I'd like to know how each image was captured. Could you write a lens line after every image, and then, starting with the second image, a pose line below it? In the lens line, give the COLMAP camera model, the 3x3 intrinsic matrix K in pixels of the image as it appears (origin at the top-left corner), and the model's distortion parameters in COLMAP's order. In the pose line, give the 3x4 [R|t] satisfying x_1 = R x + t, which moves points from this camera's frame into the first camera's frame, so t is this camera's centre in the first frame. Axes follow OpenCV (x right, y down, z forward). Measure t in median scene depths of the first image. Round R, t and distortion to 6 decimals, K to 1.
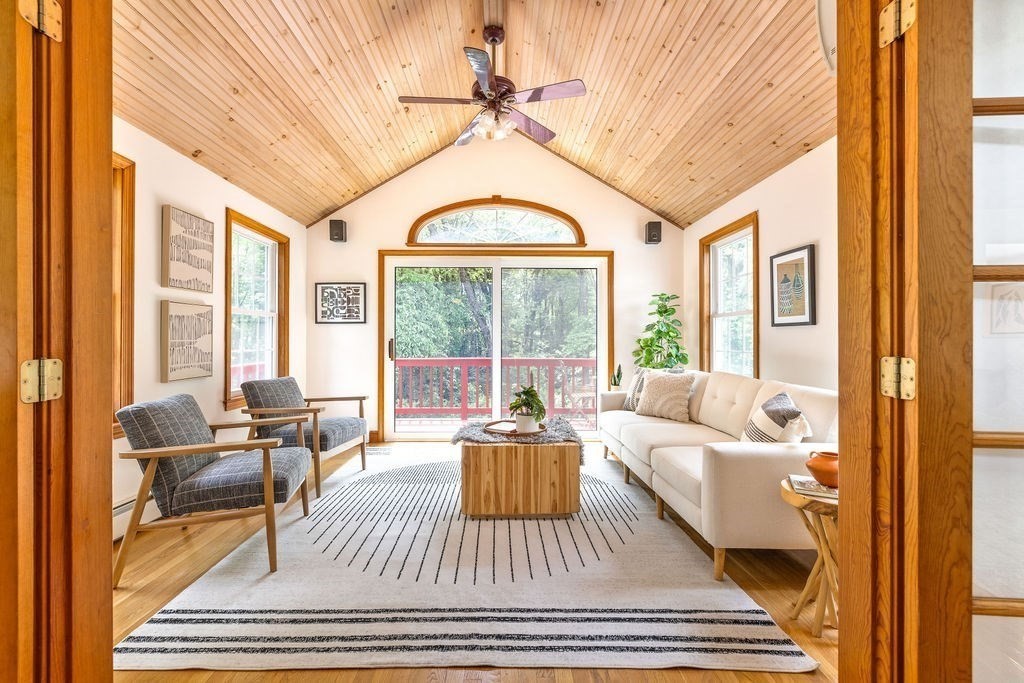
lens RADIAL K [[443.2, 0, 509.6], [0, 443.2, 339.4], [0, 0, 1]] dist [0.001052, -0.000092]
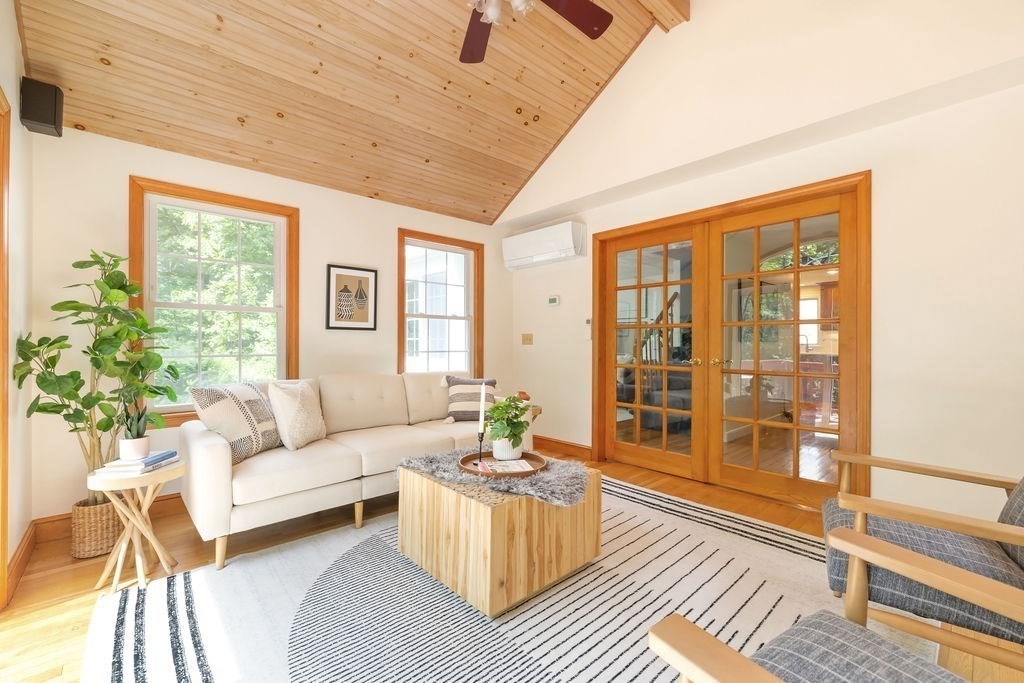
lens RADIAL K [[443.2, 0, 510.8], [0, 443.2, 338.9], [0, 0, 1]] dist [0.001052, -0.000092]
pose [[-0.669898, 0.007588, 0.742415, -0.632906], [0.001865, 0.999962, -0.008538, 0.005804], [-0.742451, -0.004336, -0.669886, 1.744966]]
